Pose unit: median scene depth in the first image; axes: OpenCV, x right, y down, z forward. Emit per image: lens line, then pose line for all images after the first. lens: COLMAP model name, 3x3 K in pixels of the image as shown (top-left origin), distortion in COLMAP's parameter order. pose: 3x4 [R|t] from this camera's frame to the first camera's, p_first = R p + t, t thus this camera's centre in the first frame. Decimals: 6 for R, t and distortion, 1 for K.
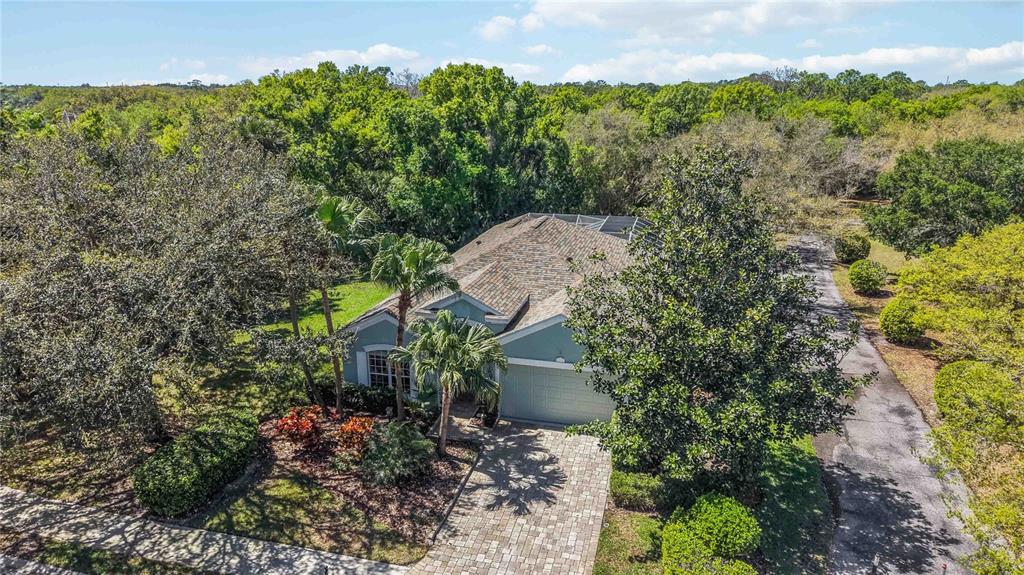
lens RADIAL K [[680.7, 0, 515.4], [0, 680.7, 286.8], [0, 0, 1]] dist [-0.004558, 0.002334]
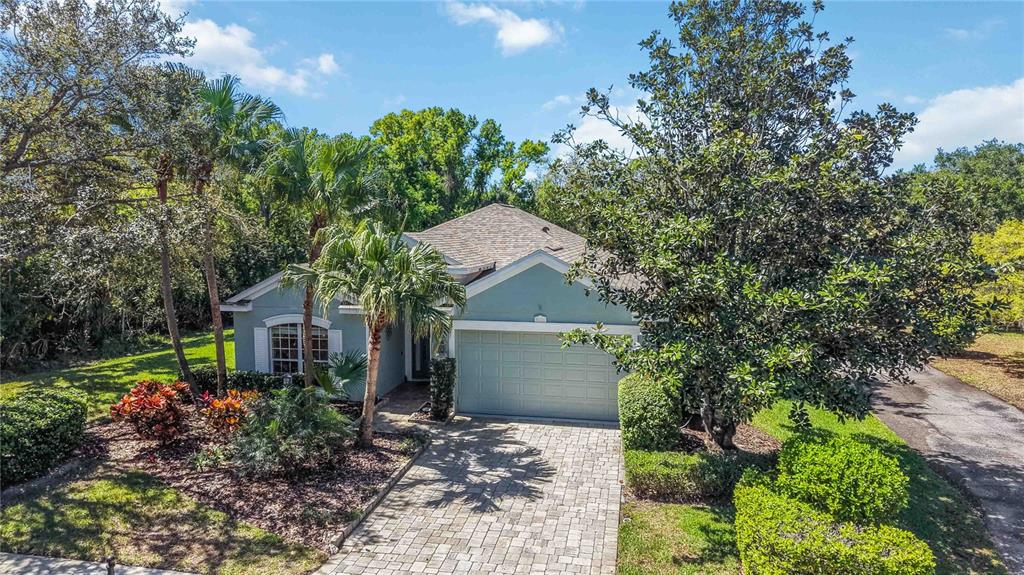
lens RADIAL K [[680.7, 0, 518.7], [0, 680.7, 286.2], [0, 0, 1]] dist [-0.004558, 0.002334]
pose [[0.997995, -0.002673, 0.063234, -0.000967], [0.014796, 0.981277, -0.192031, 0.233207], [-0.061537, 0.192582, 0.979350, 0.329299]]
